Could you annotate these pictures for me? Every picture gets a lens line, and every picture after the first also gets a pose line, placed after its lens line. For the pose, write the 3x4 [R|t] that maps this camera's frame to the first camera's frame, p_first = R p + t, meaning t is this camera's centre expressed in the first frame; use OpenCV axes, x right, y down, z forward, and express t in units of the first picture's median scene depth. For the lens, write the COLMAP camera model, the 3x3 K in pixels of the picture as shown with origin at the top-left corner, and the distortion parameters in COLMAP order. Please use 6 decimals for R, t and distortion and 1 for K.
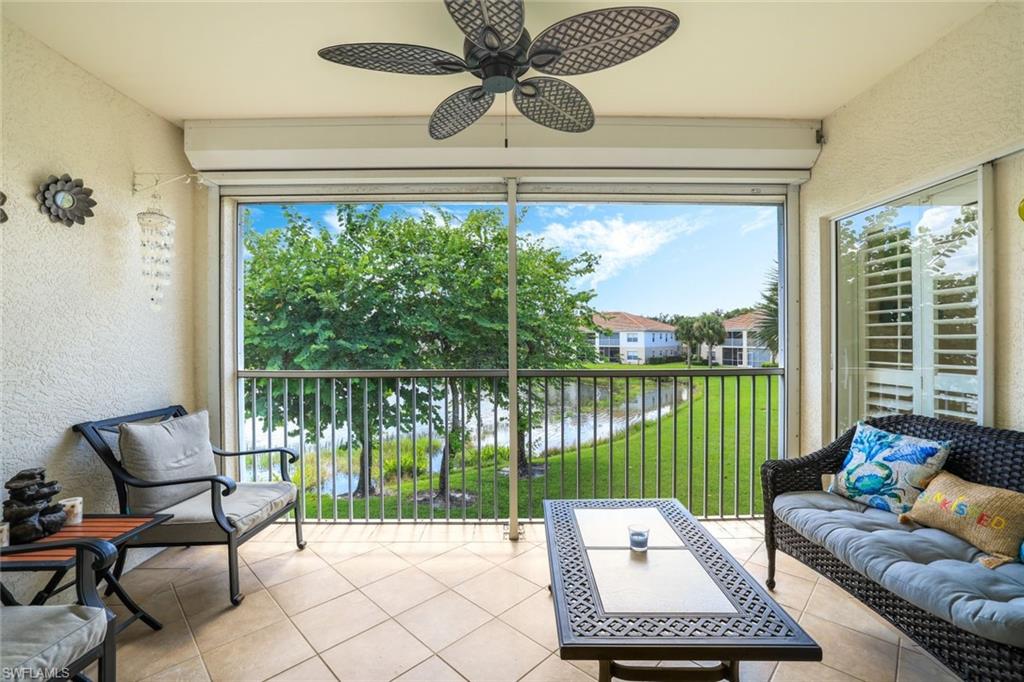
lens RADIAL K [[434.2, 0, 513.3], [0, 434.2, 343.1], [0, 0, 1]] dist [-0.042568, 0.018353]
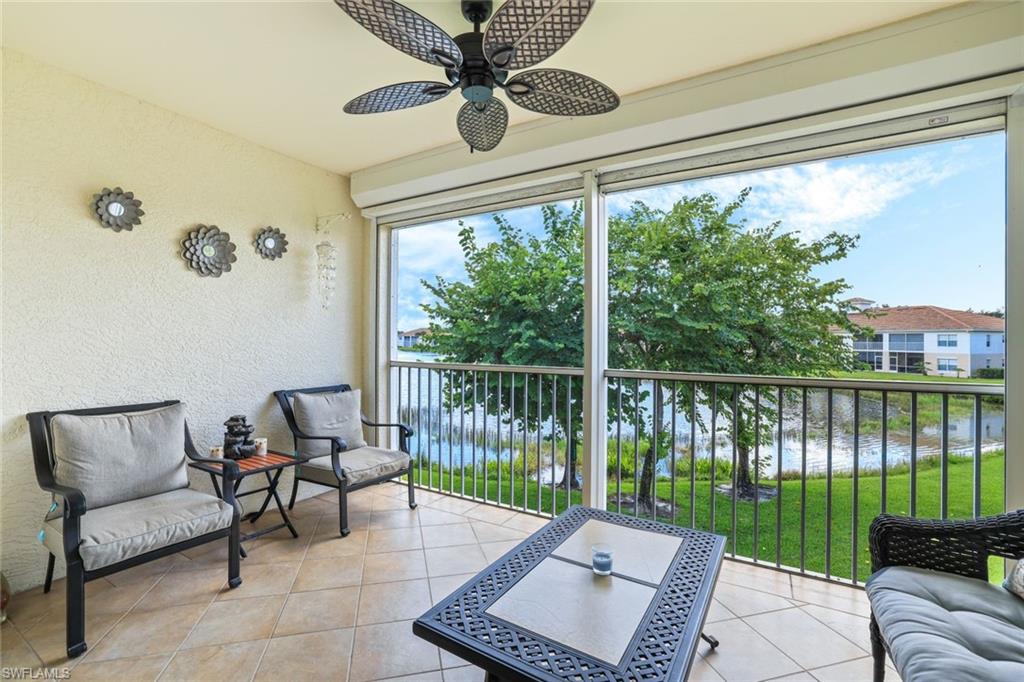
lens RADIAL K [[436.9, 0, 512.0], [0, 436.9, 341.0], [0, 0, 1]] dist [-0.043362, 0.019091]
pose [[0.860005, 0.011106, -0.510165, 0.098388], [-0.014069, 0.999899, -0.001949, 0.001122], [0.510091, 0.008854, 0.860075, 0.022494]]
